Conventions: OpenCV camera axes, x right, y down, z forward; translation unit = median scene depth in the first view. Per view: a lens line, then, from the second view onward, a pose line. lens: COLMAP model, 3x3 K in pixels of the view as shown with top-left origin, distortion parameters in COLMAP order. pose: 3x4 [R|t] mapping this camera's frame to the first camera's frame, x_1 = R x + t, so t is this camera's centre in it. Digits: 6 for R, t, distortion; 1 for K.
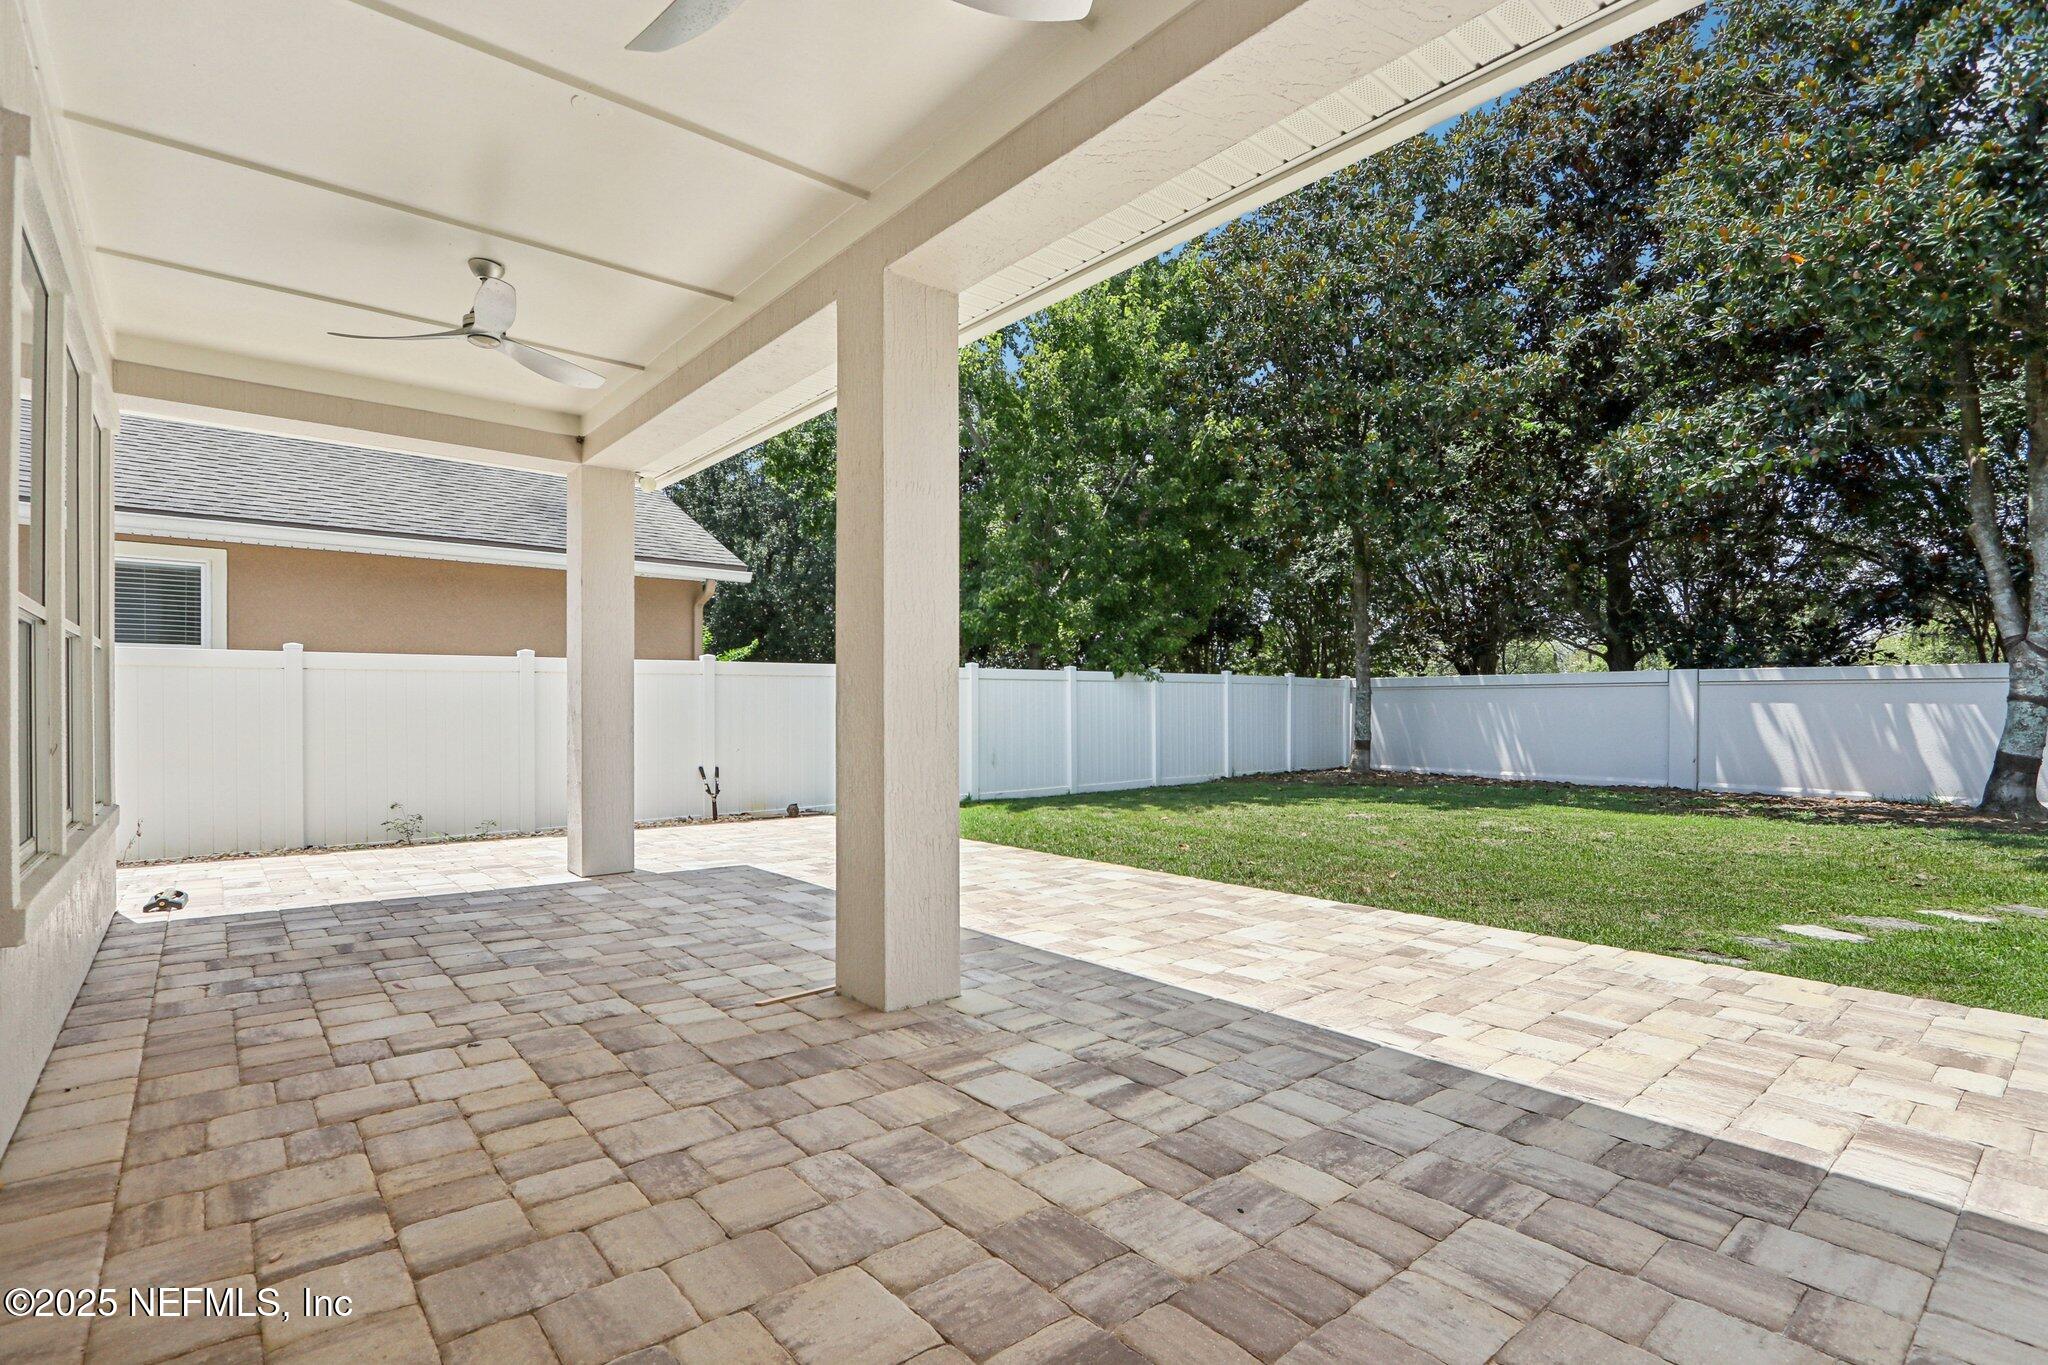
lens RADIAL K [[977.8, 0, 1011.0], [0, 977.8, 719.5], [0, 0, 1]] dist [-0.001447, 0.000736]
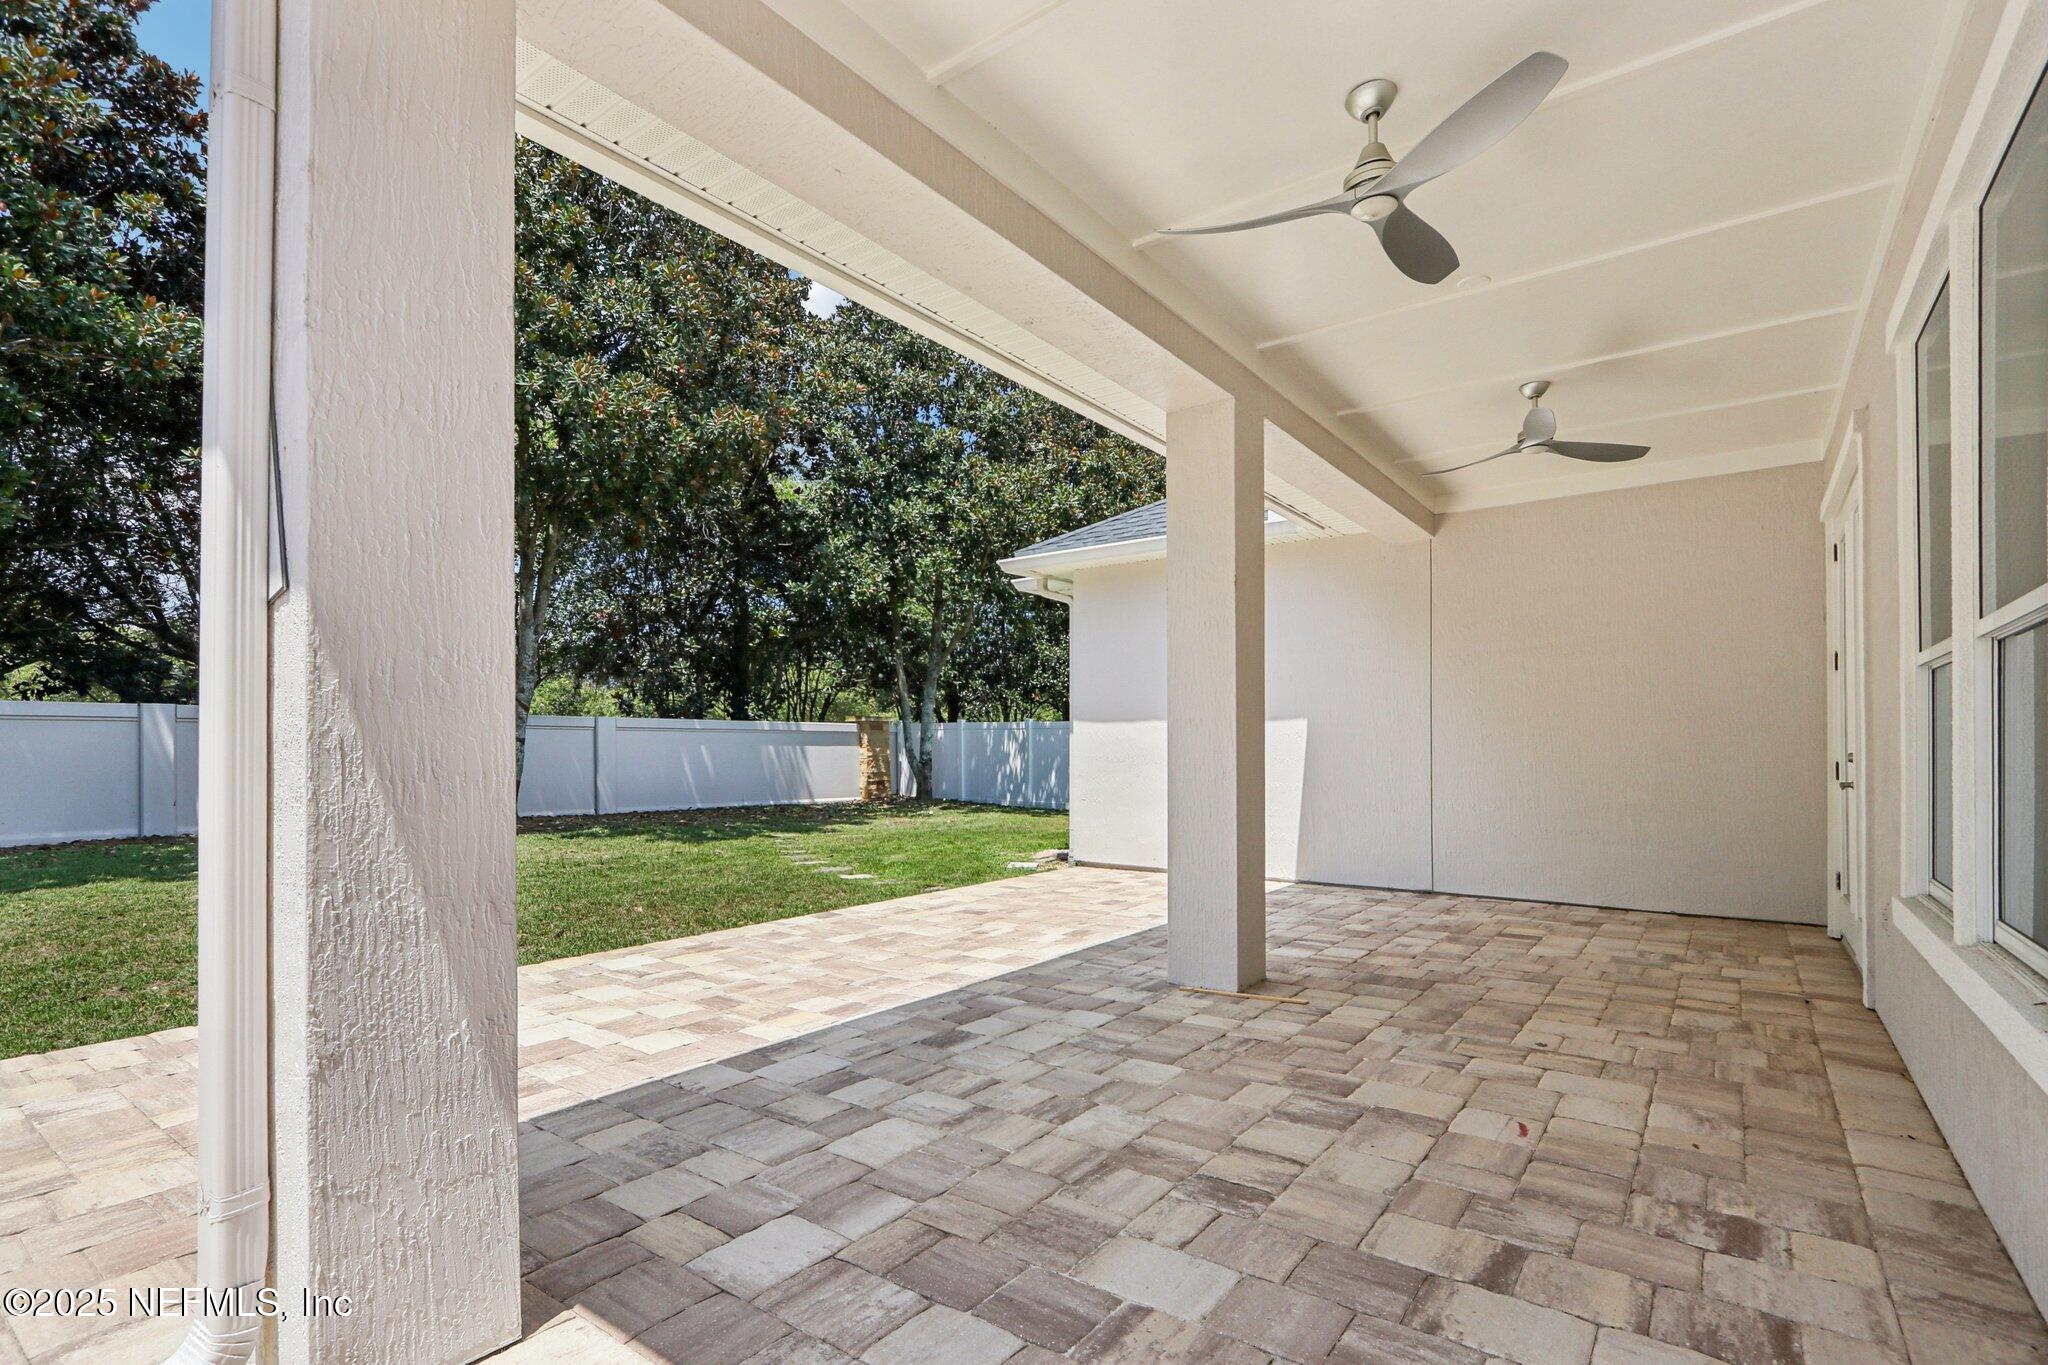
lens RADIAL K [[977.8, 0, 1011.0], [0, 977.8, 719.5], [0, 0, 1]] dist [-0.001447, 0.000736]
pose [[-0.243270, 0.030078, 0.969492, -1.466011], [0.004301, 0.999543, -0.029931, -0.013480], [-0.969949, -0.003111, -0.243288, 1.817150]]
